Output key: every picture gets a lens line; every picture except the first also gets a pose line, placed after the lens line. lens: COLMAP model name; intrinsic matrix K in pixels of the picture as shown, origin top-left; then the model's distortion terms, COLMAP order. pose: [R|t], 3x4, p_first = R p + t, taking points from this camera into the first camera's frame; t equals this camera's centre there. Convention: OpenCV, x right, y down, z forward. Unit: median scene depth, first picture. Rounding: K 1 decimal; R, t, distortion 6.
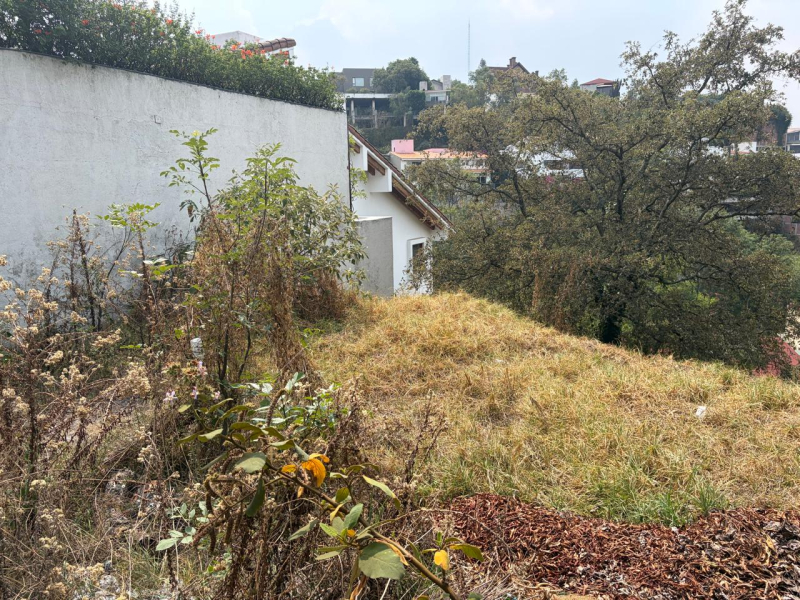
lens RADIAL K [[603.7, 0, 399.3], [0, 603.7, 300.4], [0, 0, 1]] dist [0.067081, -0.071468]
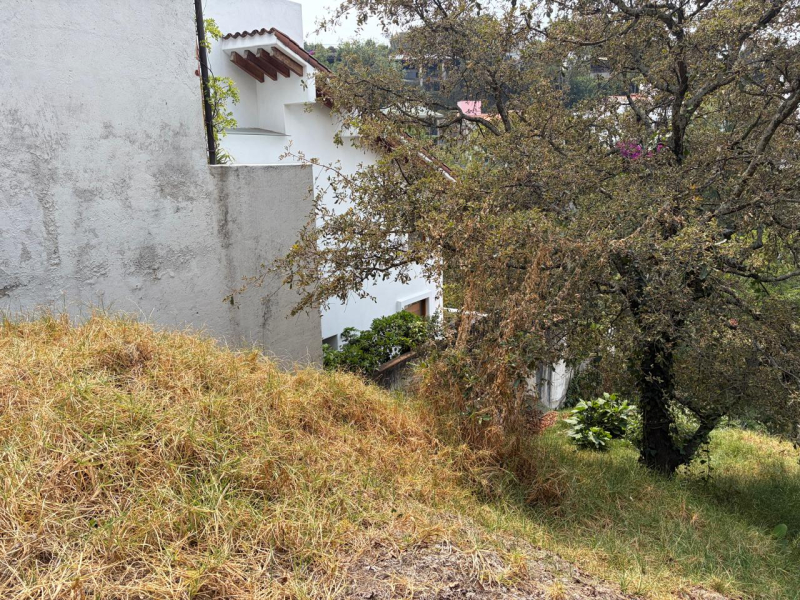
lens RADIAL K [[603.7, 0, 402.9], [0, 603.7, 295.0], [0, 0, 1]] dist [0.067081, -0.071468]
pose [[0.992475, 0.028015, -0.119202, 0.239141], [-0.023346, 0.998911, 0.040385, -0.042760], [0.120203, -0.037298, 0.992048, 0.547388]]
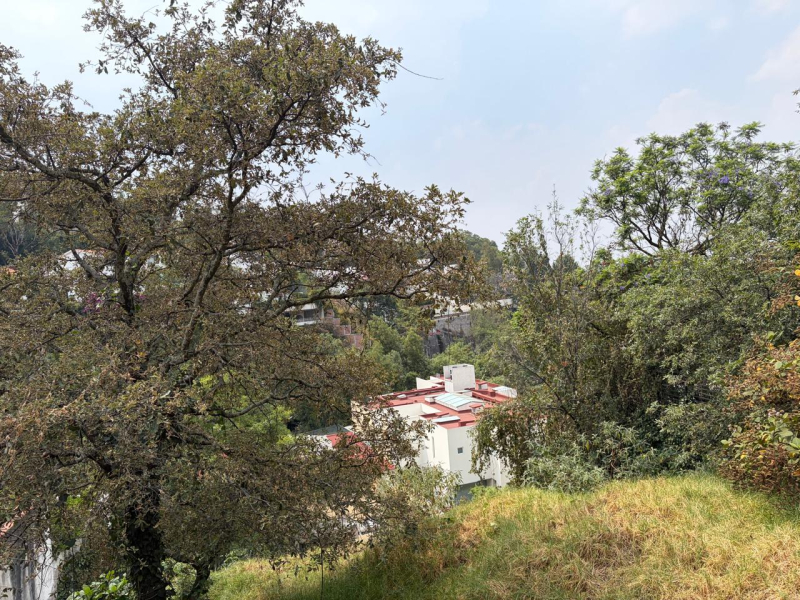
lens RADIAL K [[603.7, 0, 407.0], [0, 603.7, 298.5], [0, 0, 1]] dist [0.067081, -0.071468]
pose [[0.774717, -0.045322, 0.630682, 0.267040], [0.165342, 0.977244, -0.132877, -0.047693], [-0.610308, 0.207220, 0.764581, 0.546876]]
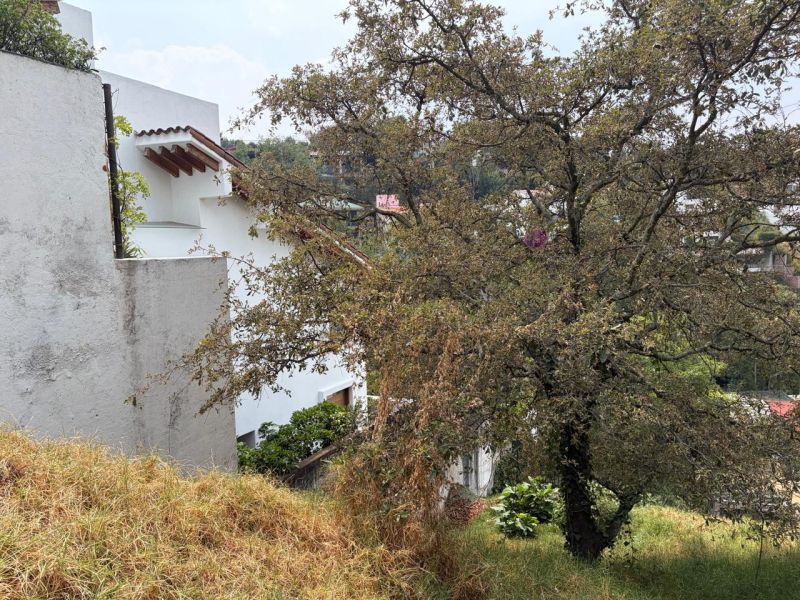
lens RADIAL K [[603.7, 0, 401.1], [0, 603.7, 295.3], [0, 0, 1]] dist [0.067081, -0.071468]
pose [[0.999946, -0.010391, 0.000801, 0.248059], [0.010418, 0.994661, -0.102673, -0.045836], [0.000270, 0.102676, 0.994715, 0.549394]]
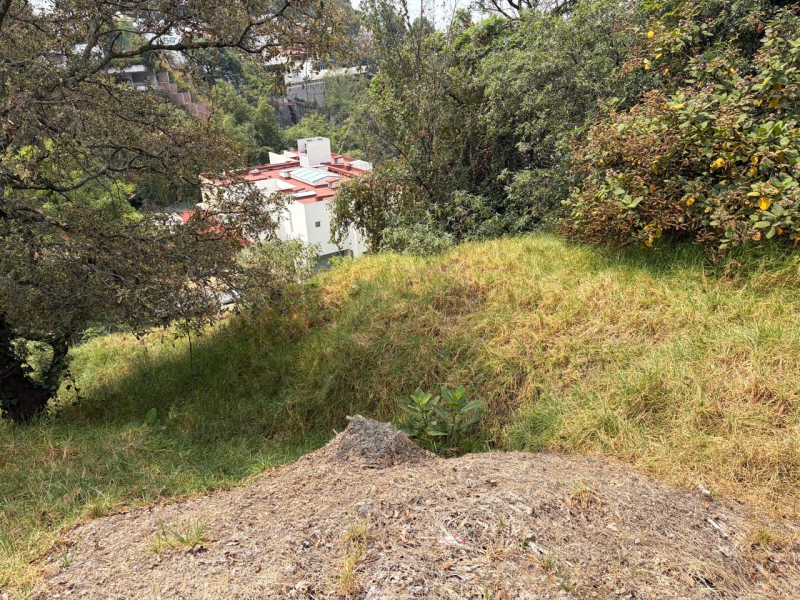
lens RADIAL K [[603.7, 0, 398.5], [0, 603.7, 294.4], [0, 0, 1]] dist [0.067081, -0.071468]
pose [[0.619103, -0.306354, 0.723090, 0.272175], [0.171440, 0.951286, 0.256250, -0.040306], [-0.766368, -0.034678, 0.641465, 0.564579]]
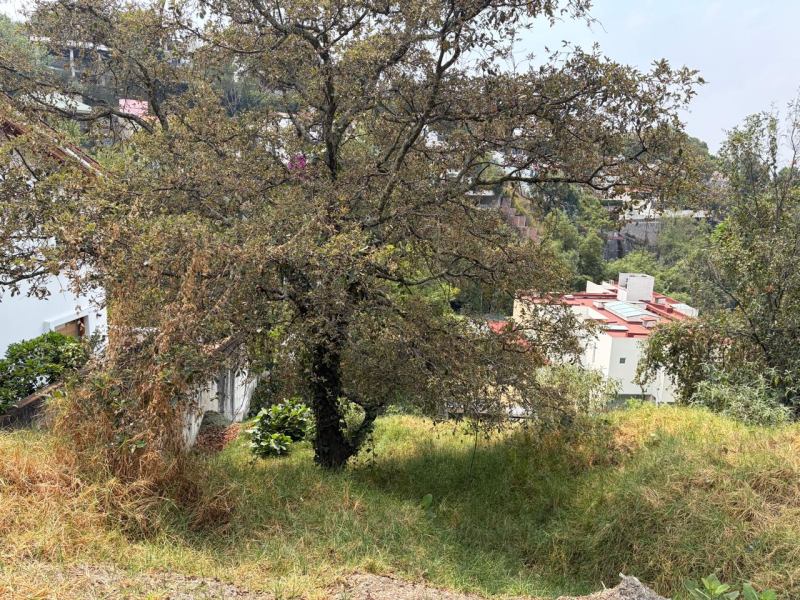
lens RADIAL K [[603.7, 0, 403.6], [0, 603.7, 292.6], [0, 0, 1]] dist [0.067081, -0.071468]
pose [[0.924499, -0.011957, 0.380997, 0.256865], [0.006936, 0.999870, 0.014551, -0.040381], [-0.381122, -0.010810, 0.924462, 0.556854]]
